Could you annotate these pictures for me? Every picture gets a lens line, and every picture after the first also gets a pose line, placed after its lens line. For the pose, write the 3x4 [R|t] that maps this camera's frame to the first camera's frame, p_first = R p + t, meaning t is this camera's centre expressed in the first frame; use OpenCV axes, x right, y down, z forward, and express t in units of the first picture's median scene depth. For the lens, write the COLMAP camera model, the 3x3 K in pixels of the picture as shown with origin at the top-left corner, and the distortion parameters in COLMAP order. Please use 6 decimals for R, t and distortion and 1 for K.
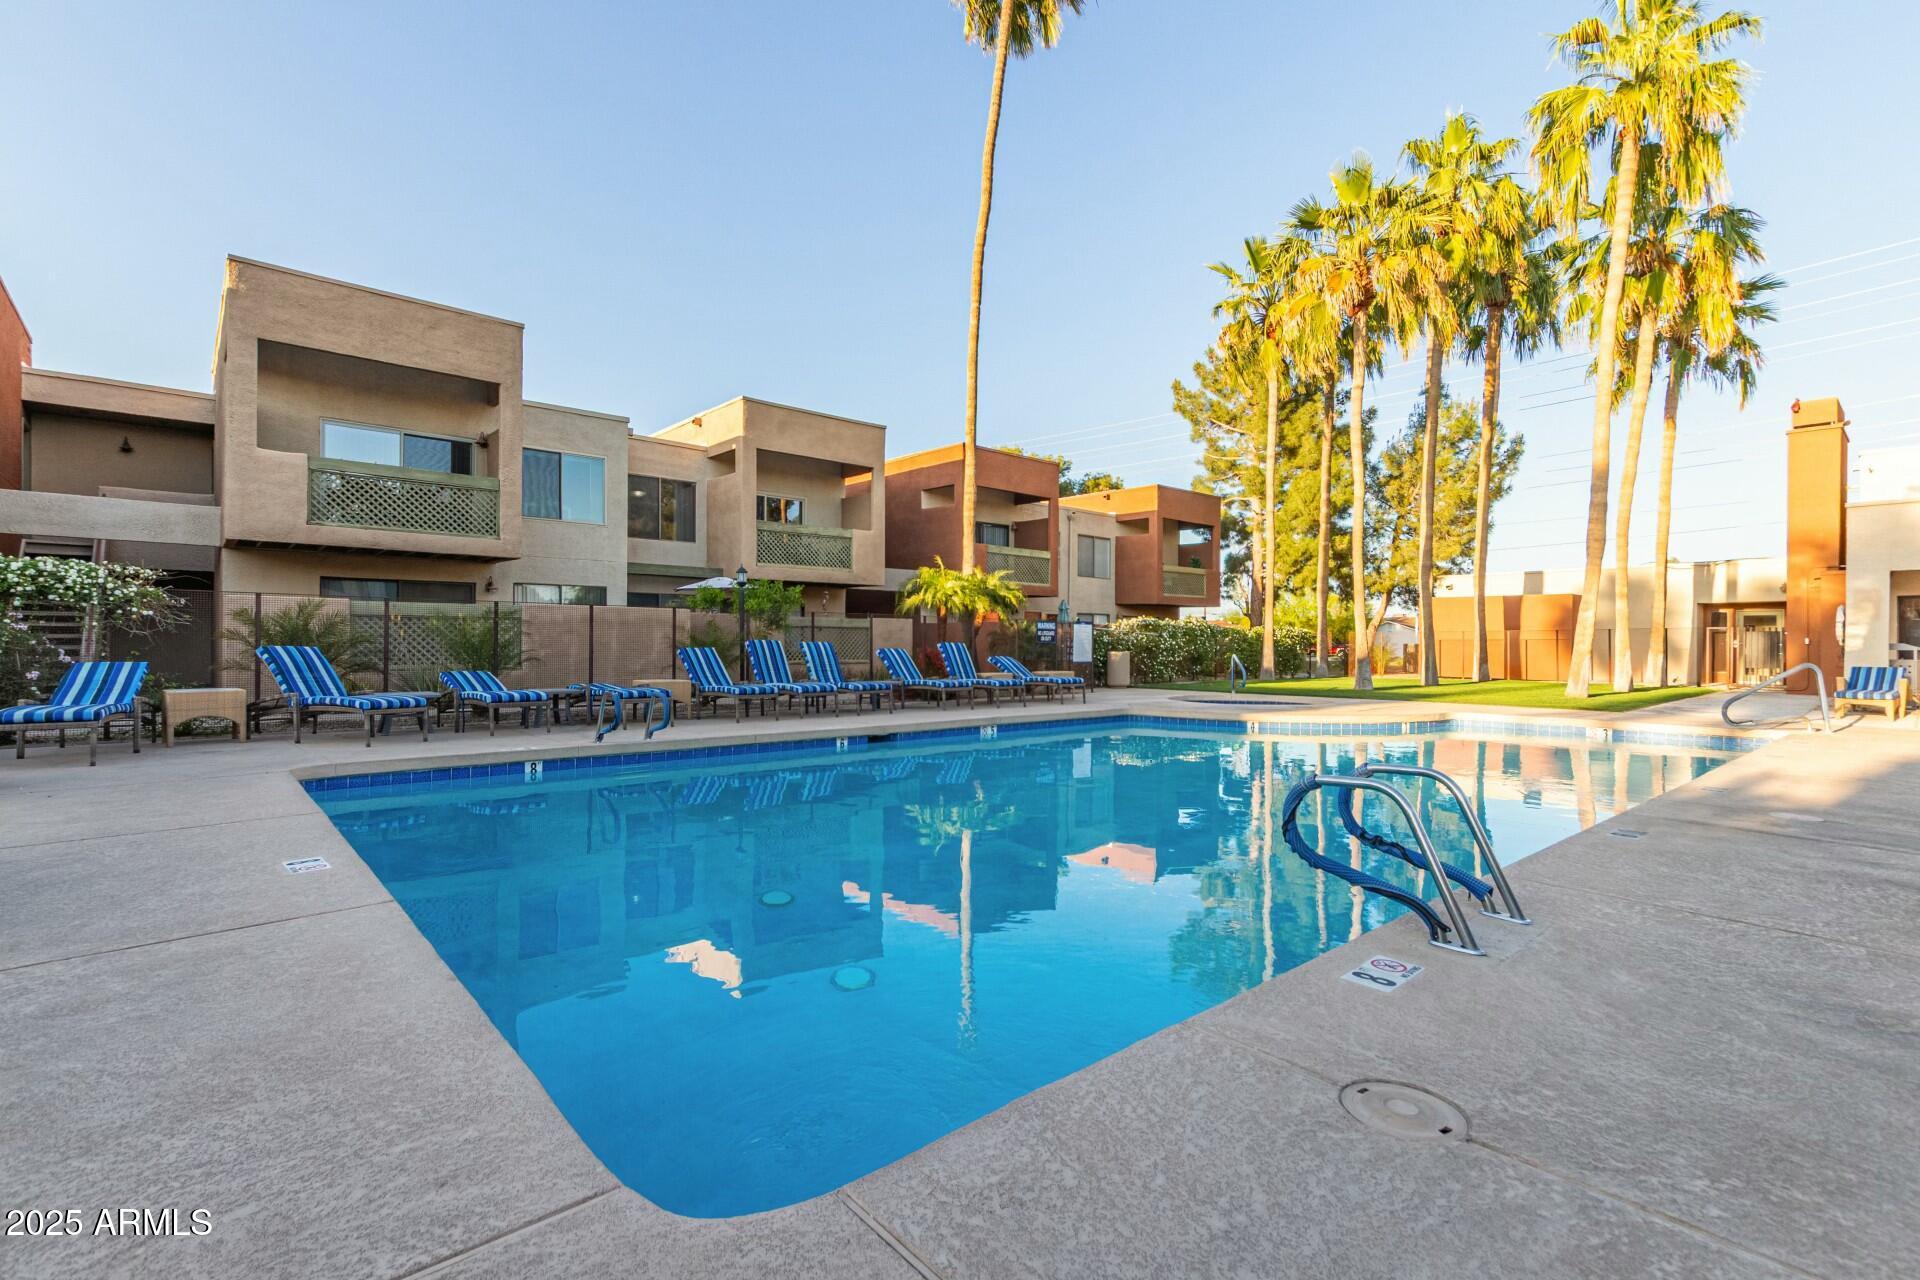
lens RADIAL K [[878.3, 0, 960.4], [0, 878.3, 641.8], [0, 0, 1]] dist [0.006709, -0.003928]
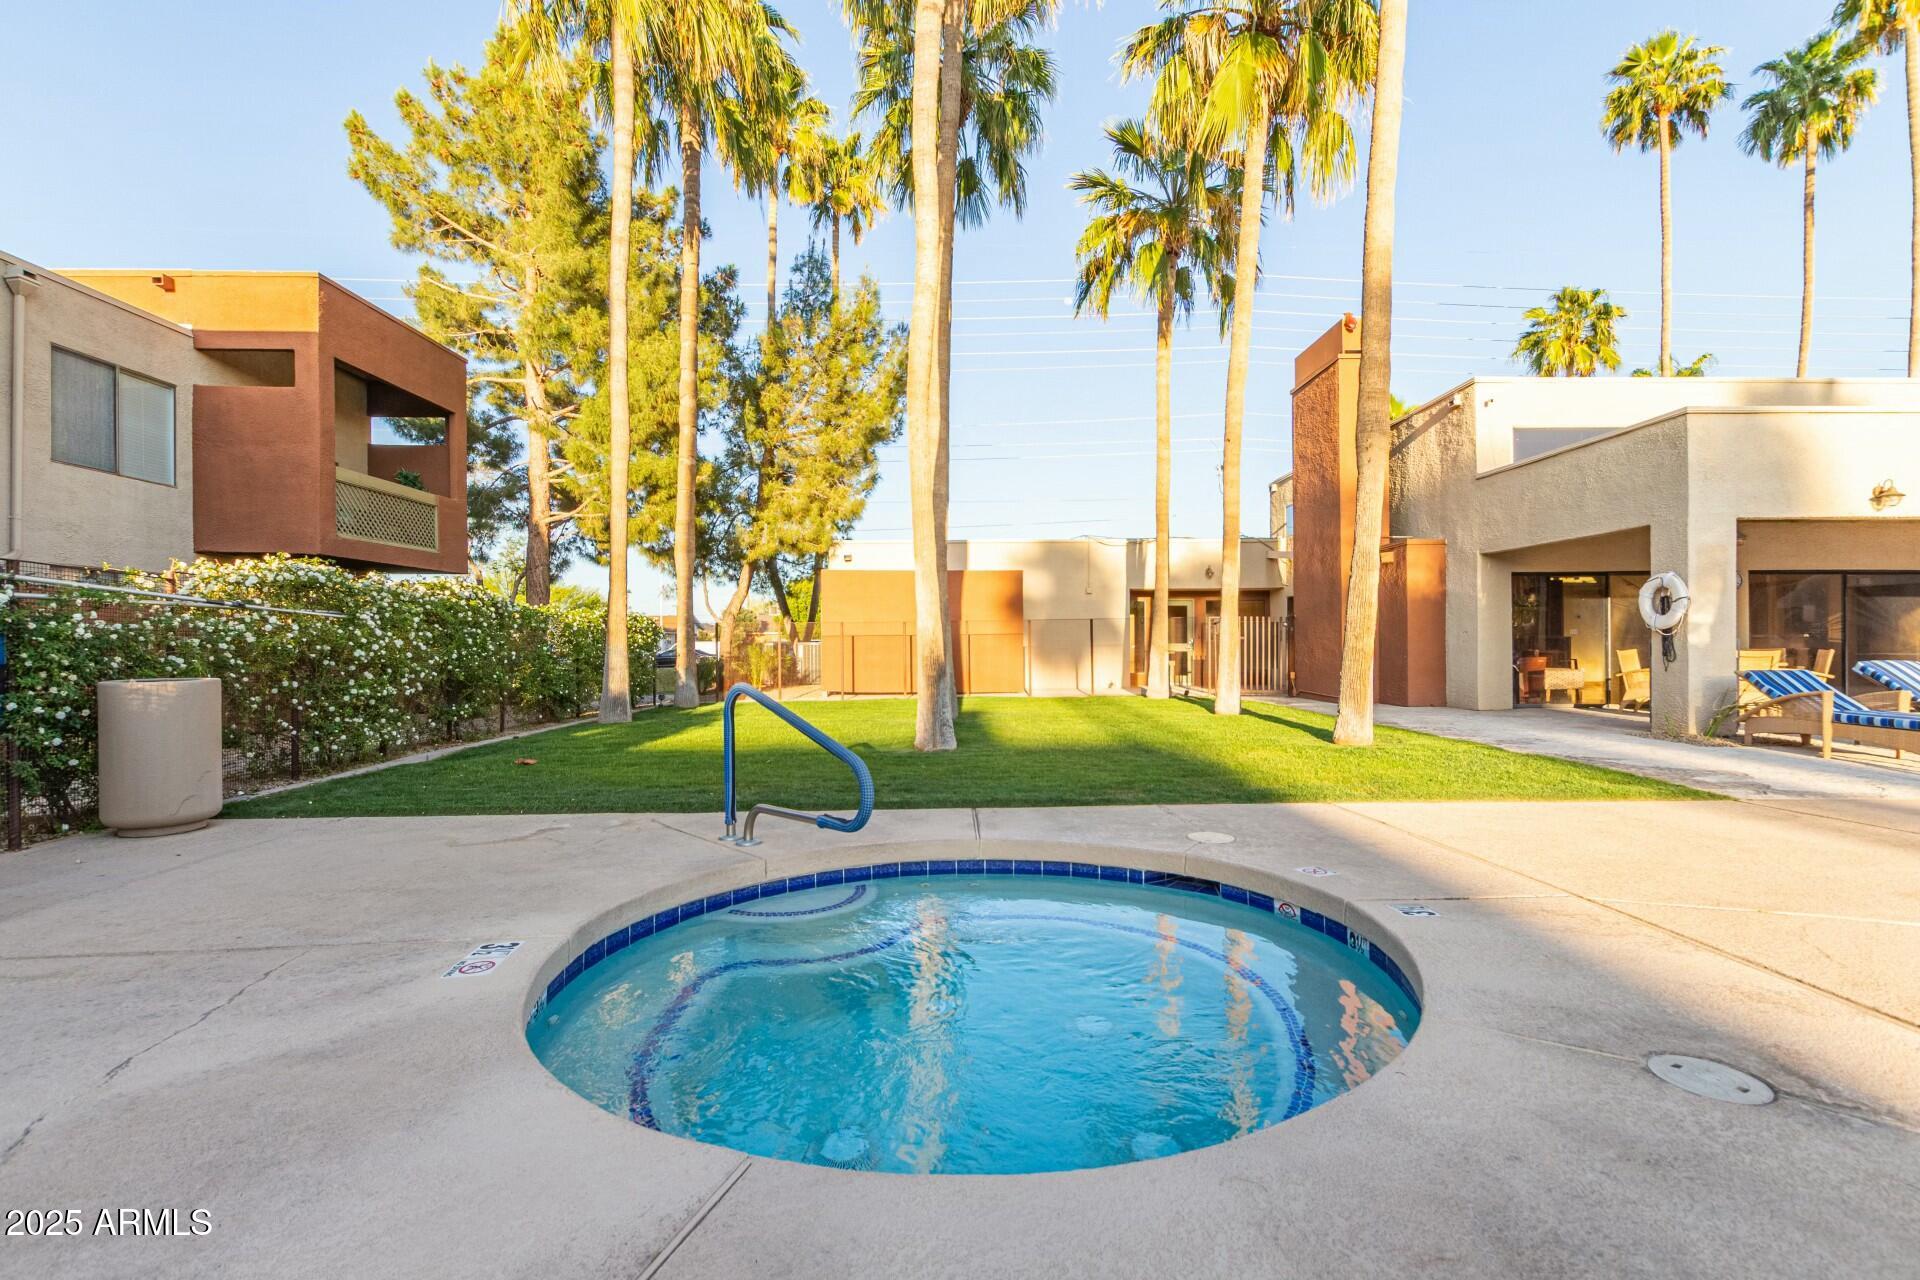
lens RADIAL K [[878.3, 0, 968.1], [0, 878.3, 646.3], [0, 0, 1]] dist [0.006709, -0.003928]
pose [[0.644284, -0.011222, 0.764704, 0.096644], [0.008895, 0.999935, 0.007180, 0.001359], [-0.764734, 0.002176, 0.644342, 0.473612]]
